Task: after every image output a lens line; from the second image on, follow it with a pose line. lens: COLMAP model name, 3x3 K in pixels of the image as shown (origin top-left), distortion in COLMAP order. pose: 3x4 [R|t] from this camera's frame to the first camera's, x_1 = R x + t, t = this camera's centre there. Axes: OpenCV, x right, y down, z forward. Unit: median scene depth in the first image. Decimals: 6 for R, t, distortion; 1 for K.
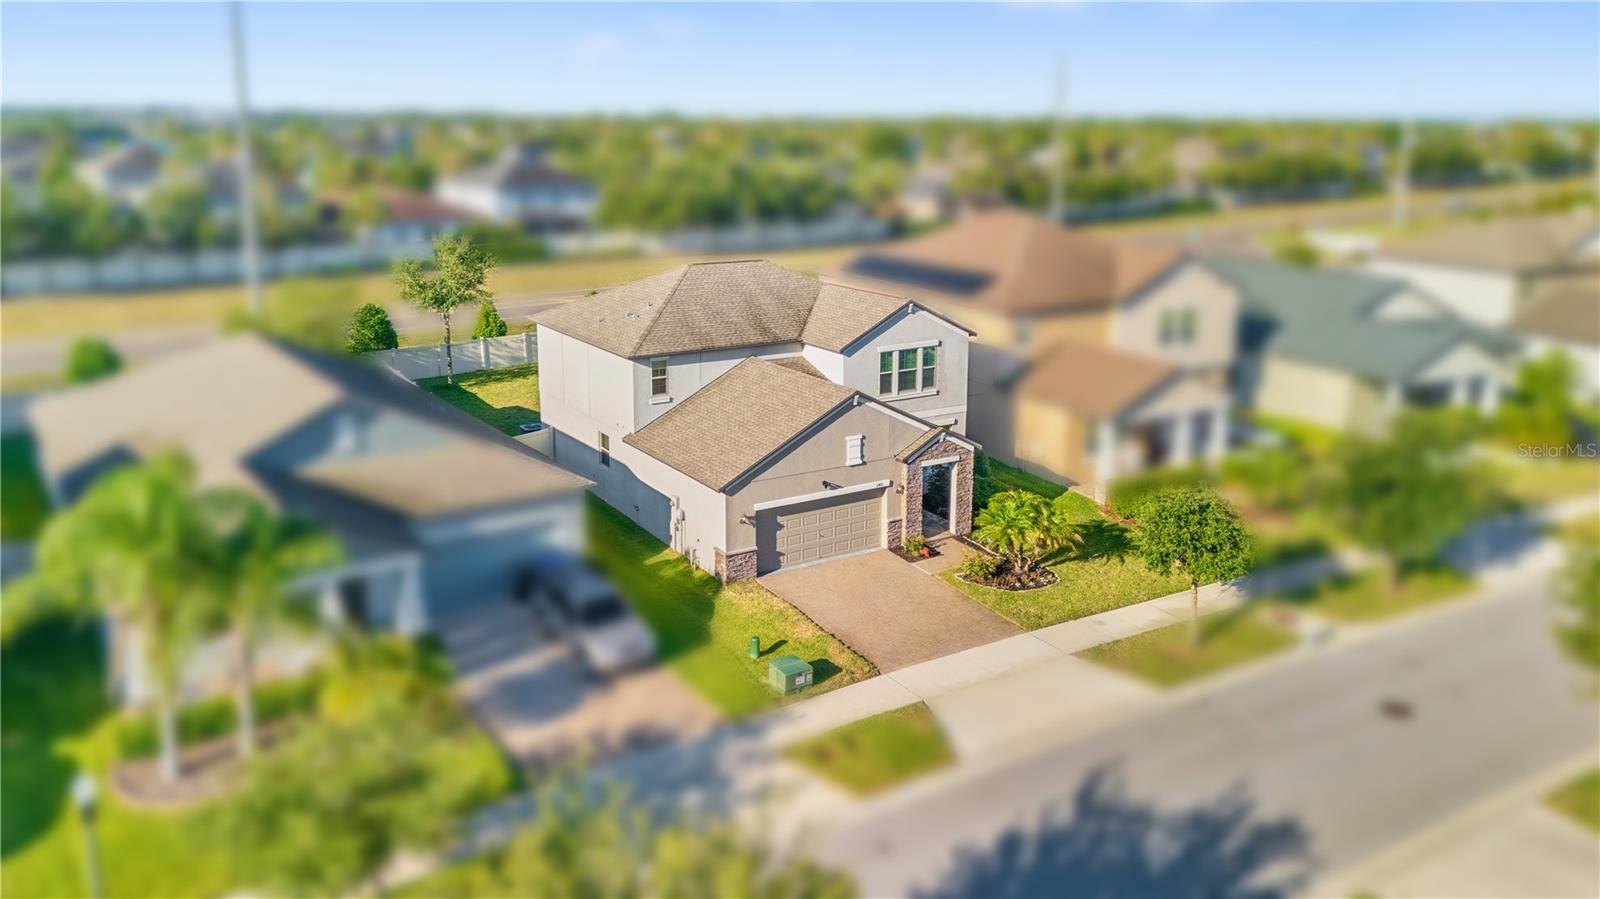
lens RADIAL K [[1261.6, 0, 783.2], [0, 1261.6, 444.9], [0, 0, 1]] dist [0.058445, -0.005310]
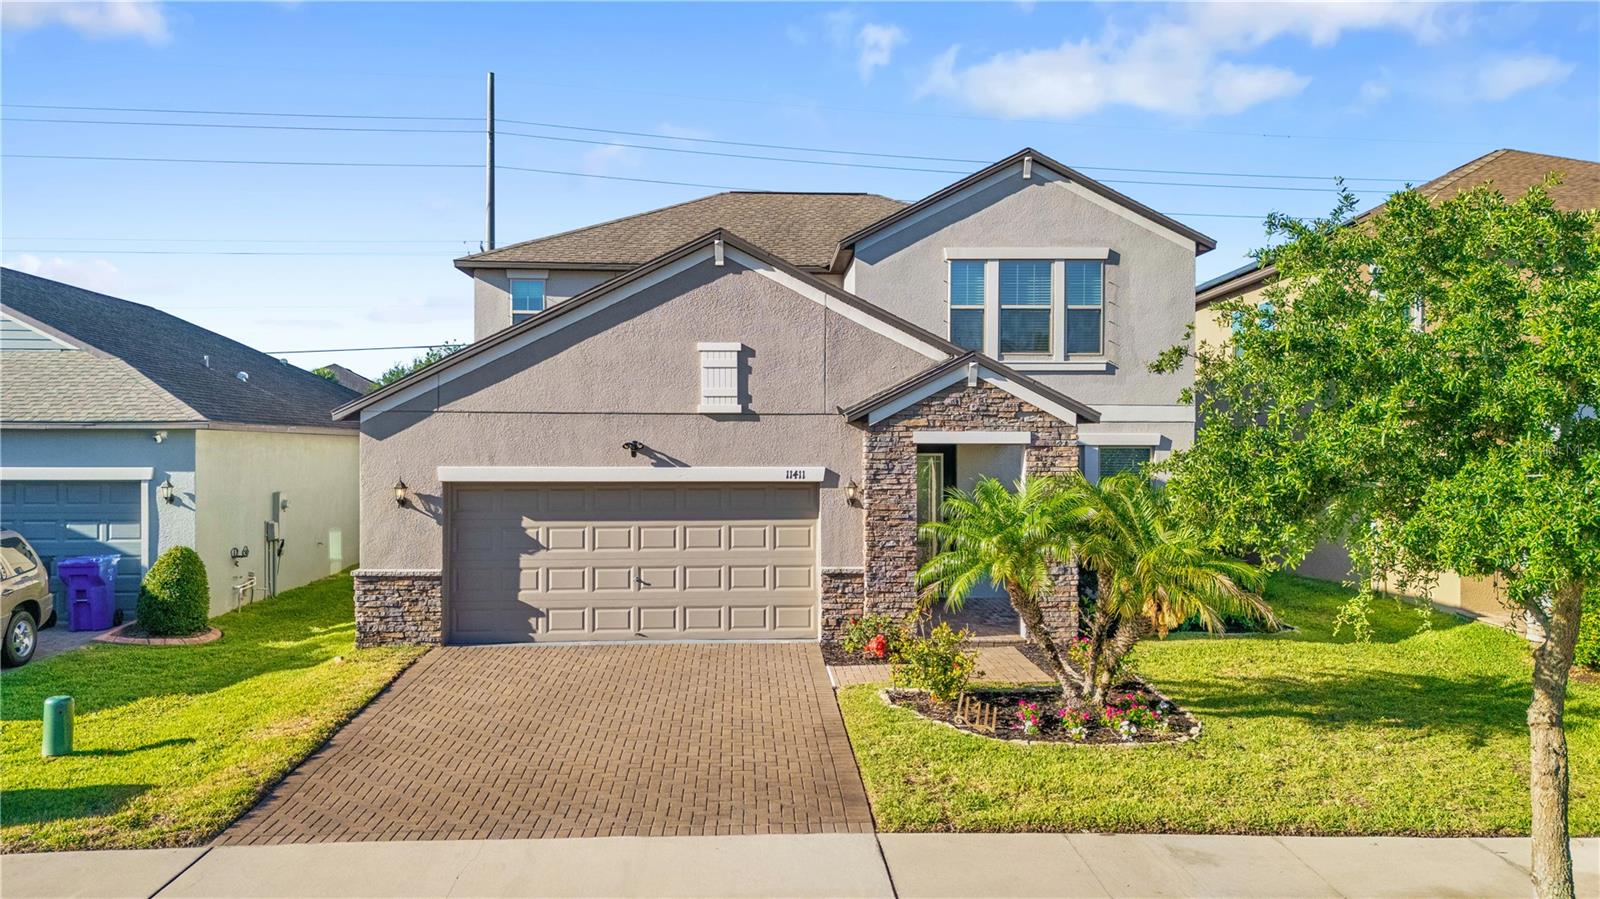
lens RADIAL K [[1261.6, 0, 765.1], [0, 1261.6, 468.1], [0, 0, 1]] dist [0.058445, -0.005310]
pose [[0.868881, 0.010988, -0.494899, 0.263838], [-0.129083, 0.970195, -0.205086, 0.111770], [0.477895, 0.242078, 0.844402, 0.628160]]
